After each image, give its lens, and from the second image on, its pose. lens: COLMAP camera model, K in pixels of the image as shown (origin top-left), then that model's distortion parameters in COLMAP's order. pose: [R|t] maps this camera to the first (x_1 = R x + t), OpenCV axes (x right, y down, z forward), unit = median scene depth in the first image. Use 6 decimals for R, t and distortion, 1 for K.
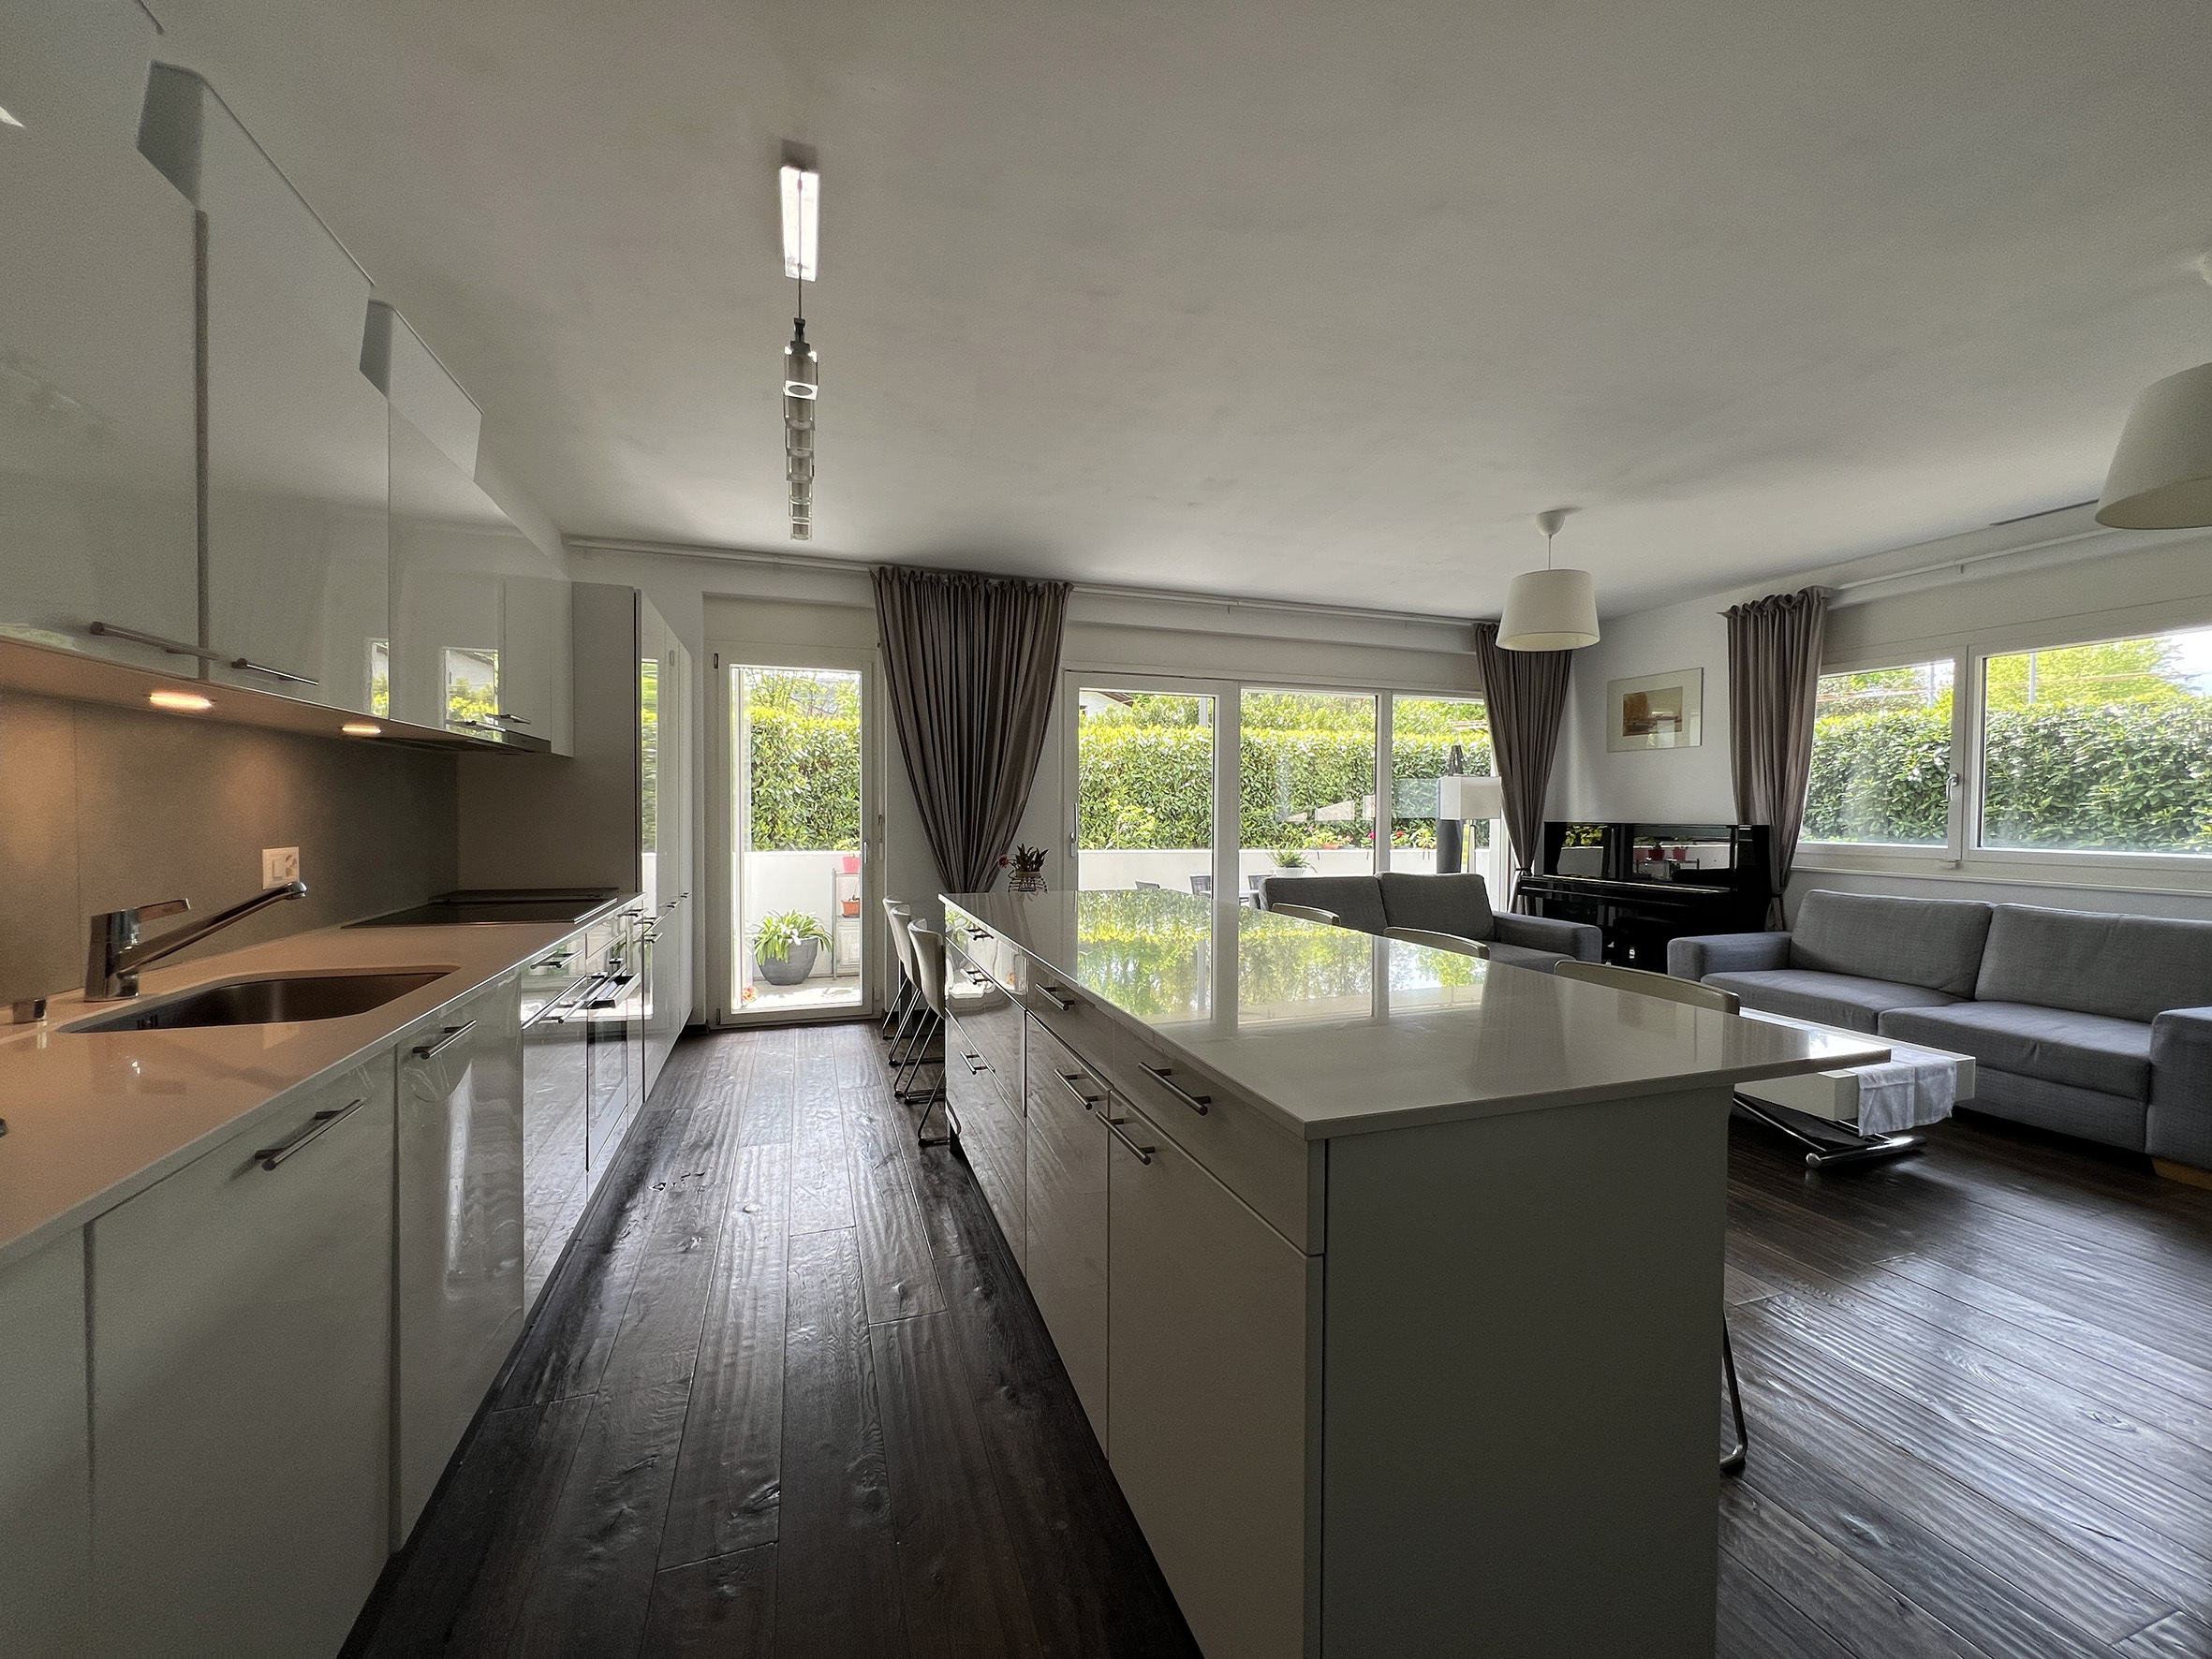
lens RADIAL K [[891.1, 0, 1110.3], [0, 891.1, 824.3], [0, 0, 1]] dist [0.000189, 0.000053]
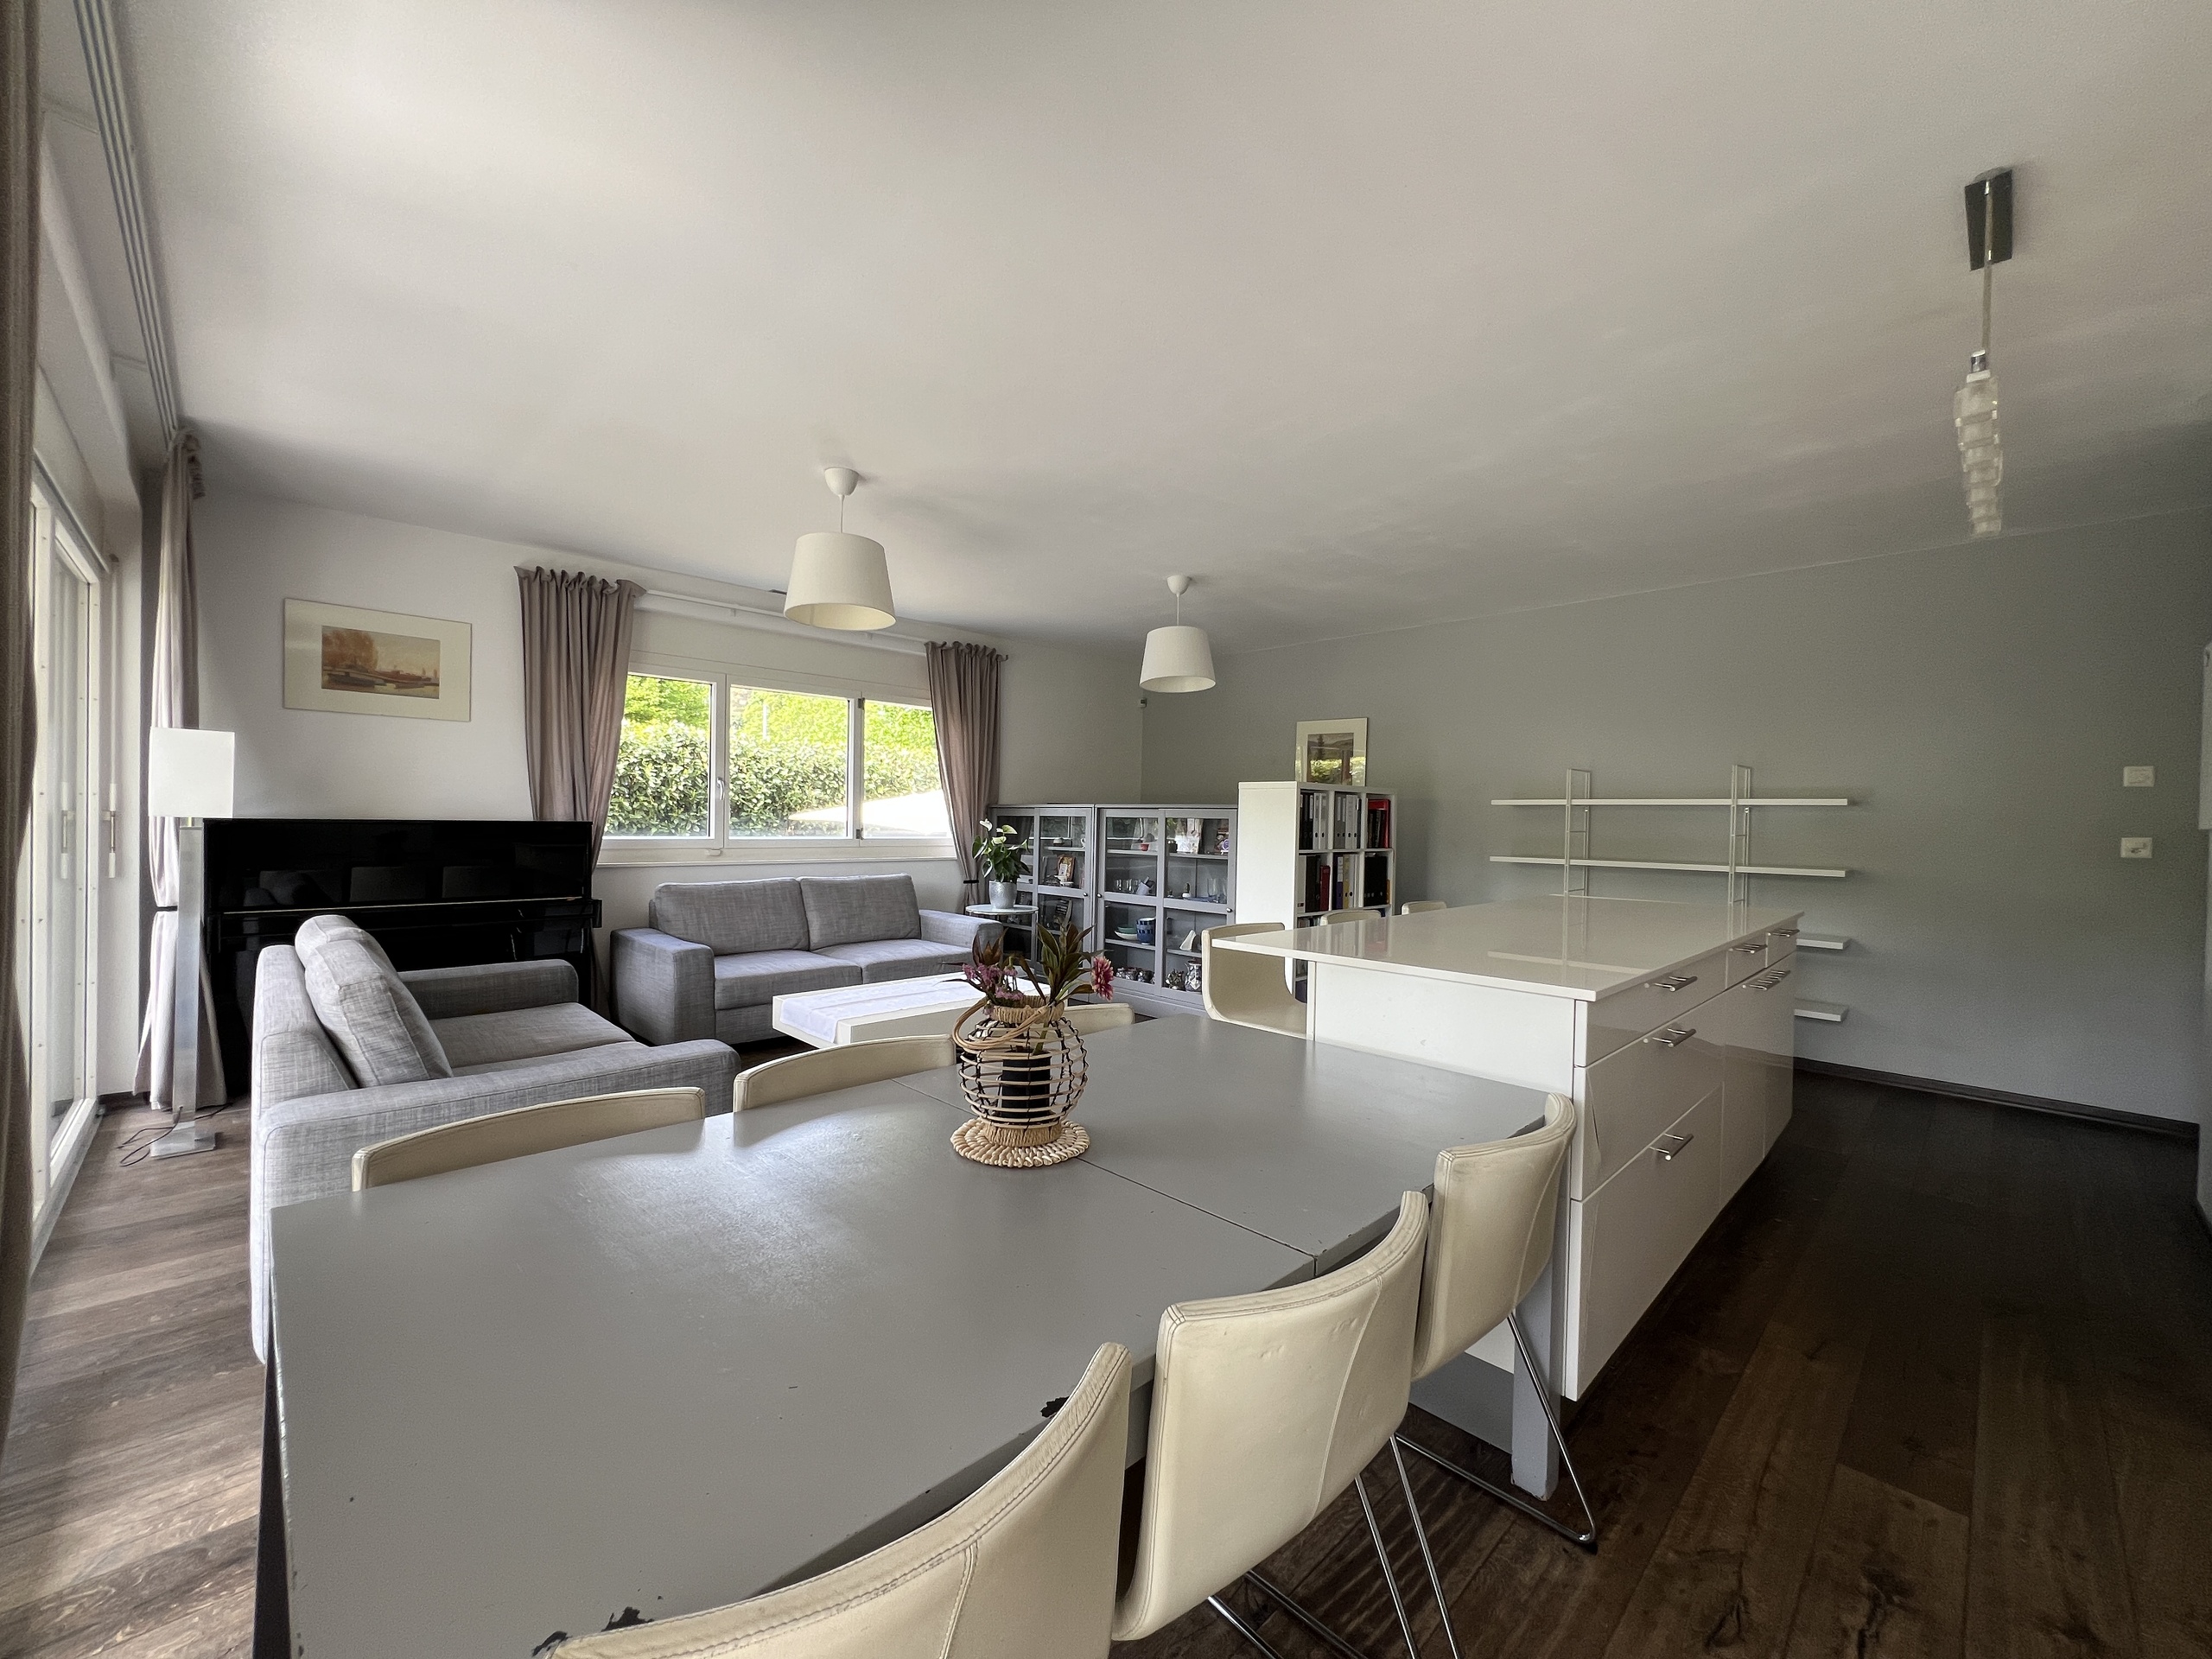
lens RADIAL K [[891.2, 0, 1110.3], [0, 891.2, 824.3], [0, 0, 1]] dist [0.000189, 0.000053]
pose [[-0.496296, -0.027848, 0.867707, -0.328631], [-0.009415, 0.999599, 0.026696, -0.026247], [-0.868102, 0.005080, -0.496359, 0.979197]]
